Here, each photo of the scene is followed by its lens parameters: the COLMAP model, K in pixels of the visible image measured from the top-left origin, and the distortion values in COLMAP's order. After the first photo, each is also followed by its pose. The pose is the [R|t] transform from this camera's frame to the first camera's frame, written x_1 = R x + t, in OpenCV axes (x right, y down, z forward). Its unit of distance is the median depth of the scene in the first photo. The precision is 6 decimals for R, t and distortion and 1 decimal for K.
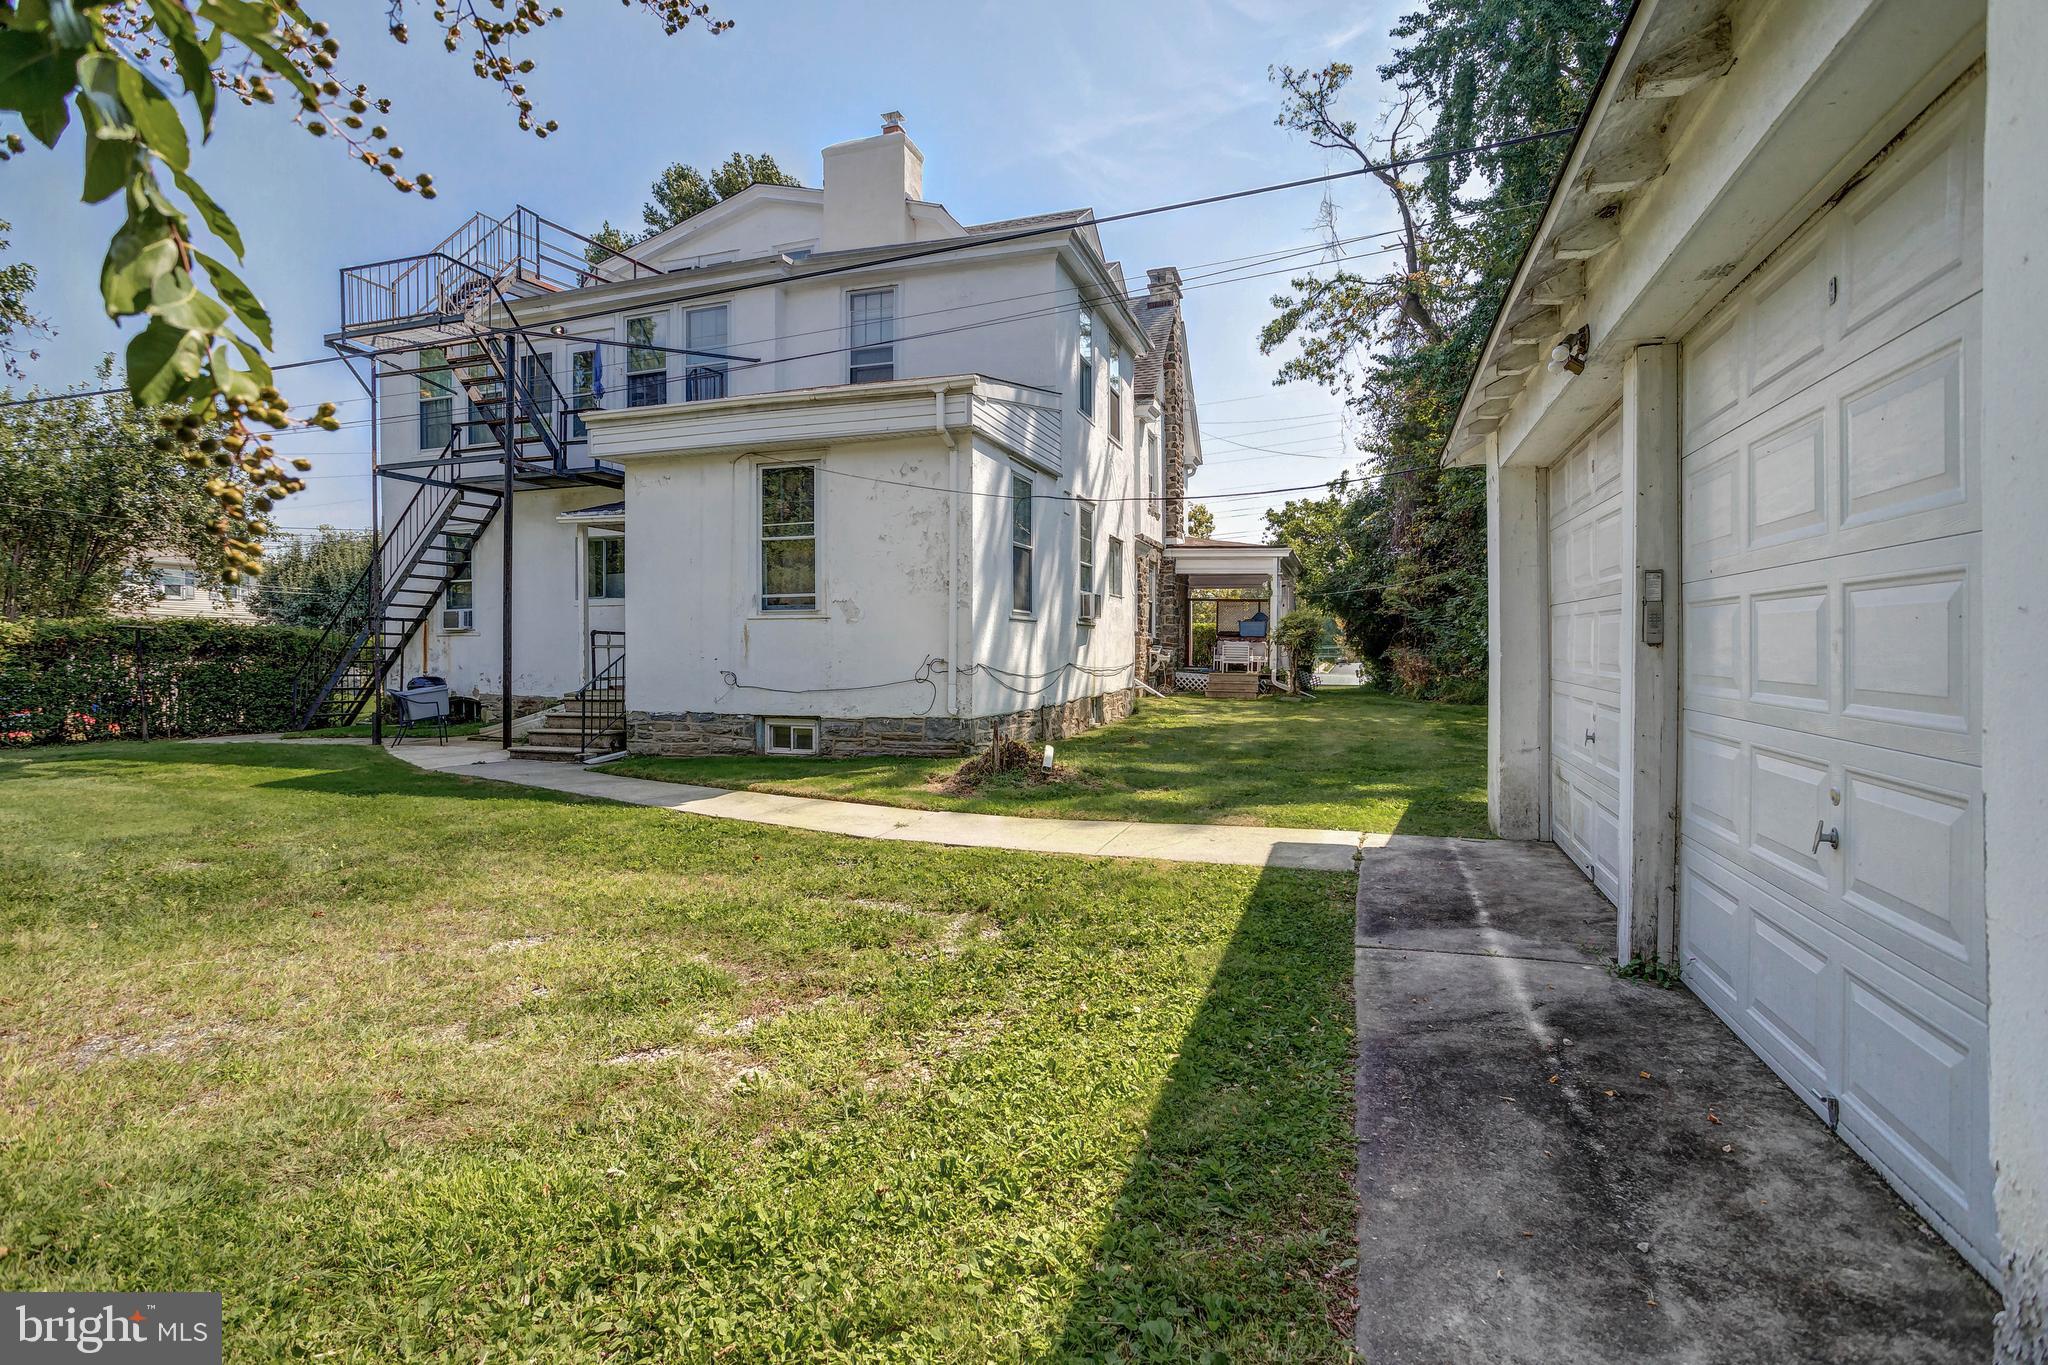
lens RADIAL K [[962.0, 0, 1048.0], [0, 962.0, 671.6], [0, 0, 1]] dist [-0.018732, 0.000213]
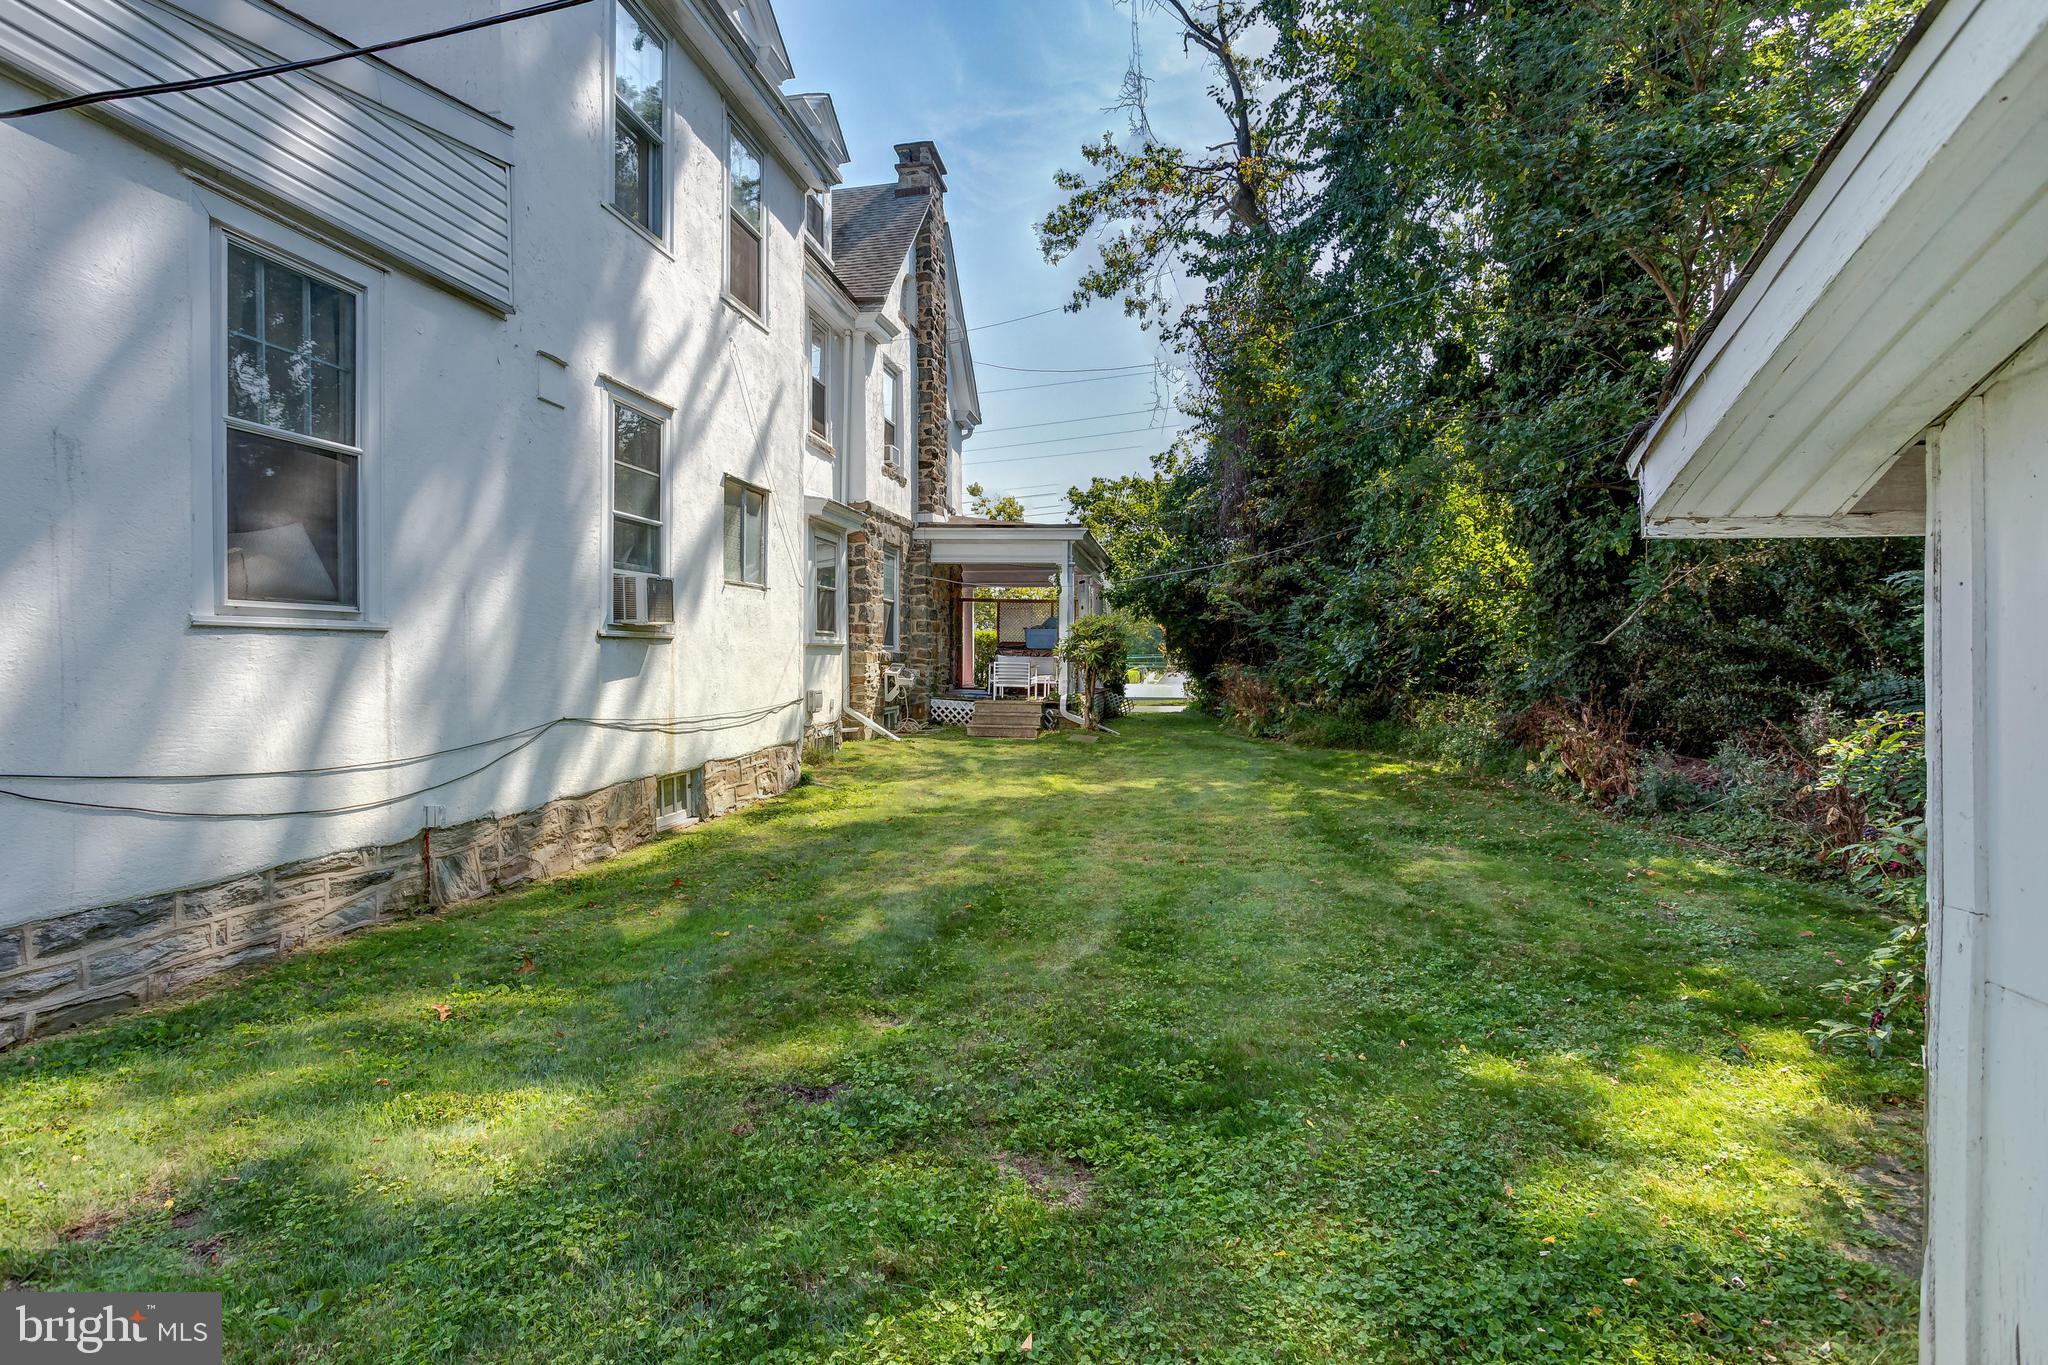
lens RADIAL K [[1032.7, 0, 1024.0], [0, 1032.7, 682.5], [0, 0, 1]] dist [0.000674, 0.000976]
pose [[0.988186, -0.006262, 0.153132, 0.084479], [0.006155, 0.999980, 0.001176, -0.012802], [-0.153137, -0.000220, 0.988205, 0.229932]]
